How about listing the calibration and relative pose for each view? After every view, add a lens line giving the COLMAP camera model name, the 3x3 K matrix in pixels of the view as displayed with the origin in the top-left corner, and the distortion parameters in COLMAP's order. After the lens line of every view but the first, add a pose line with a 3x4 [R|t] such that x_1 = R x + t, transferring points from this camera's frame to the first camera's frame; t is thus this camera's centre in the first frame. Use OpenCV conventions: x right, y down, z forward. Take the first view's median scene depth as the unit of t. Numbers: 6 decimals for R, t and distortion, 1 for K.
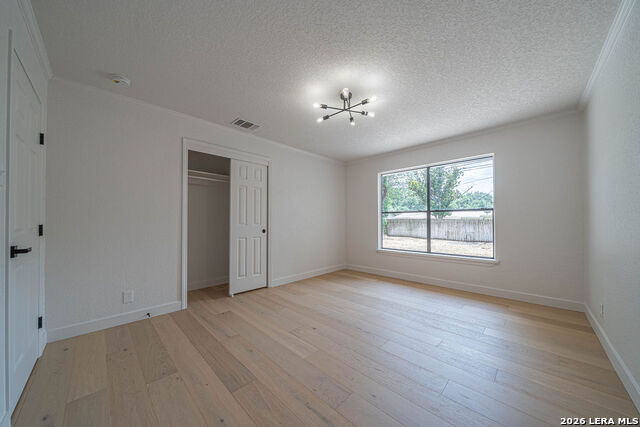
lens RADIAL K [[220.4, 0, 318.0], [0, 220.4, 218.9], [0, 0, 1]] dist [-0.008159, -0.000034]
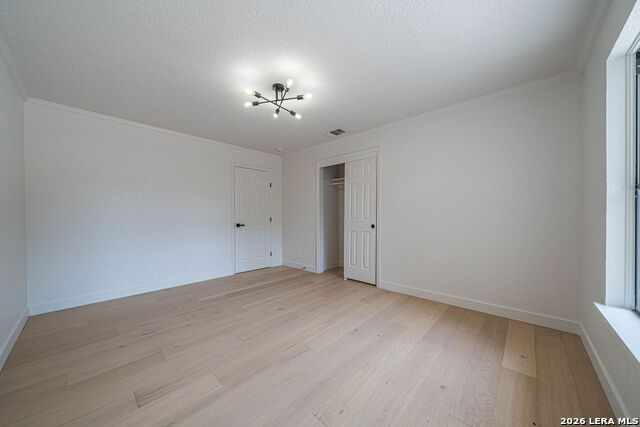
lens RADIAL K [[220.4, 0, 318.0], [0, 220.4, 218.9], [0, 0, 1]] dist [-0.008159, -0.000034]
pose [[0.027012, 0.004788, -0.999624, 0.769460], [0.010865, 0.999928, 0.005083, 0.018910], [0.999576, -0.010998, 0.026958, 0.805449]]
